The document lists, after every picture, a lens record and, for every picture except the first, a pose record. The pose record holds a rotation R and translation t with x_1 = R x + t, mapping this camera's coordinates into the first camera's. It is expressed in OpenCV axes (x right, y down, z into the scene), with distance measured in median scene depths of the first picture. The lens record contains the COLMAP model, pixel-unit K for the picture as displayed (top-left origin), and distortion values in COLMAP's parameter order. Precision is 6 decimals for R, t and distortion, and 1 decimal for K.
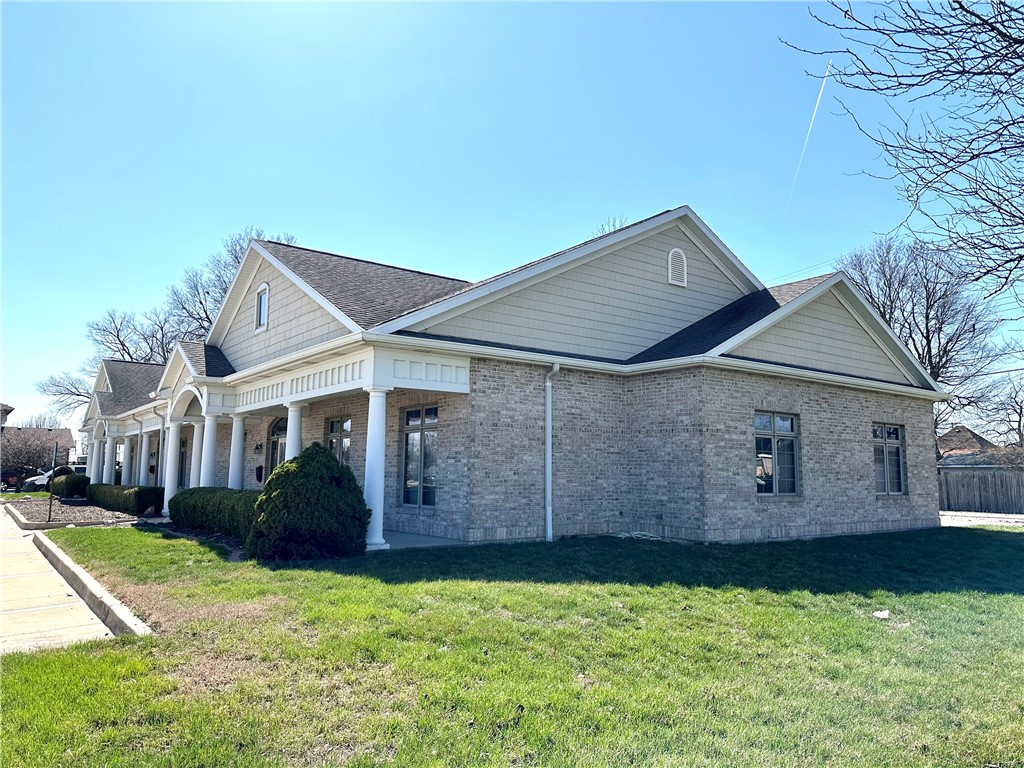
lens RADIAL K [[724.4, 0, 512.0], [0, 724.4, 384.0], [0, 0, 1]] dist [0.001497, -0.000500]
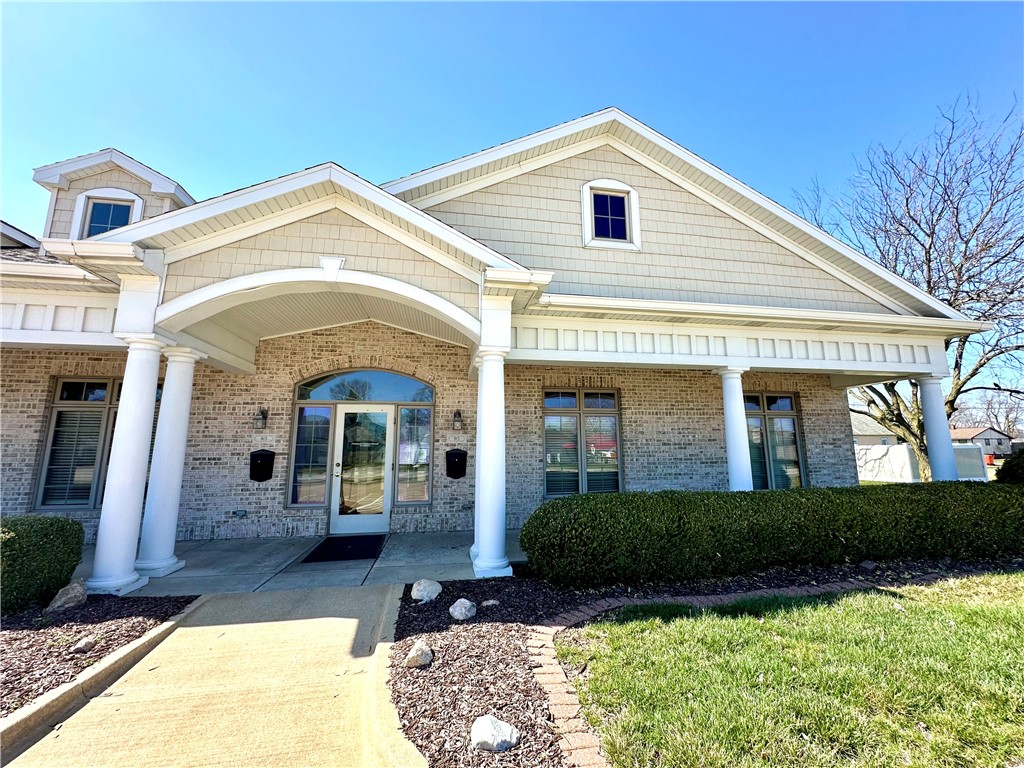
lens RADIAL K [[406.4, 0, 512.0], [0, 406.4, 384.0], [0, 0, 1]] dist [-0.001958, -0.000362]
pose [[0.464836, 0.140776, 0.874134, -0.794286], [-0.099746, 0.989320, -0.106285, 0.114623], [-0.879760, -0.037786, 0.473913, 1.031133]]
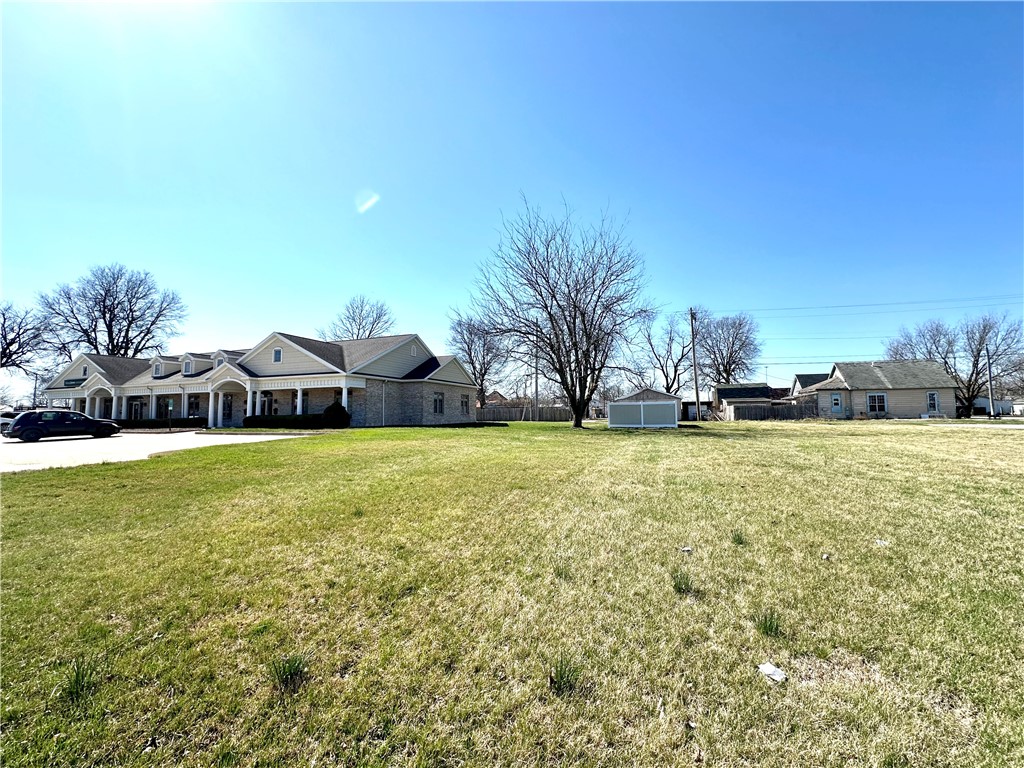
lens RADIAL K [[406.4, 0, 512.0], [0, 406.4, 384.0], [0, 0, 1]] dist [-0.001958, -0.000362]
pose [[0.837025, 0.020631, 0.546775, -0.514290], [-0.048196, 0.998185, 0.036116, -0.107756], [-0.545038, -0.056582, 0.836500, -1.064882]]
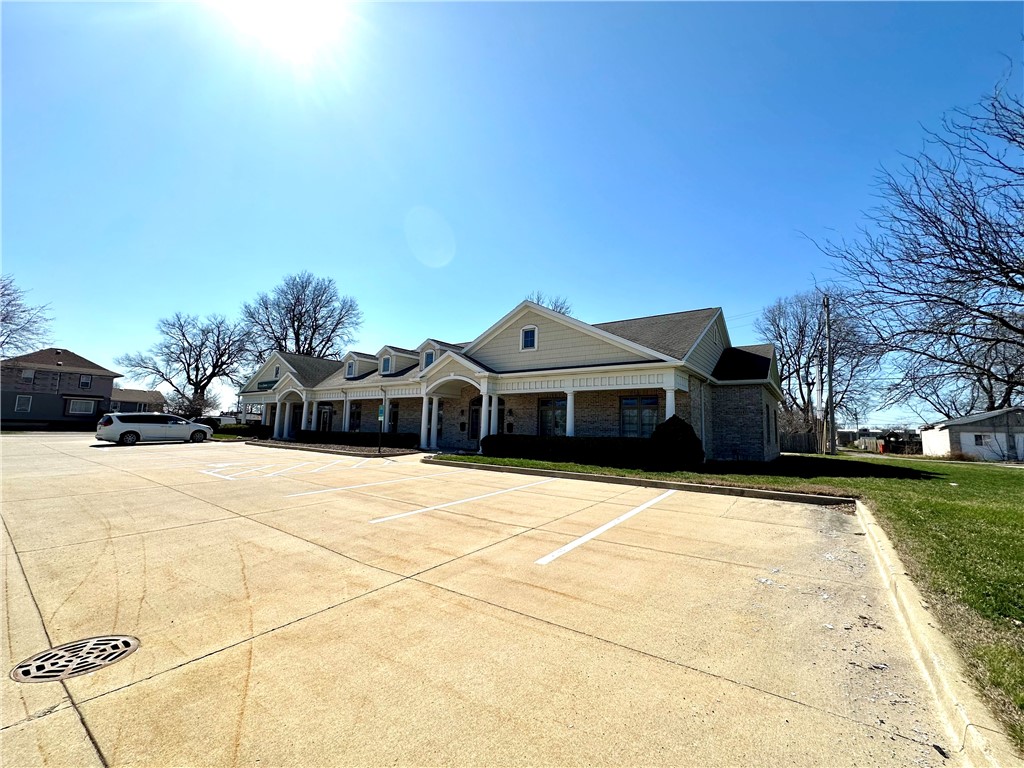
lens RADIAL K [[406.4, 0, 512.0], [0, 406.4, 384.0], [0, 0, 1]] dist [-0.001958, -0.000362]
pose [[0.955319, 0.050941, 0.291155, -0.781740], [-0.055342, 0.998444, 0.006897, 0.008311], [-0.290351, -0.022702, 0.956651, 0.020660]]
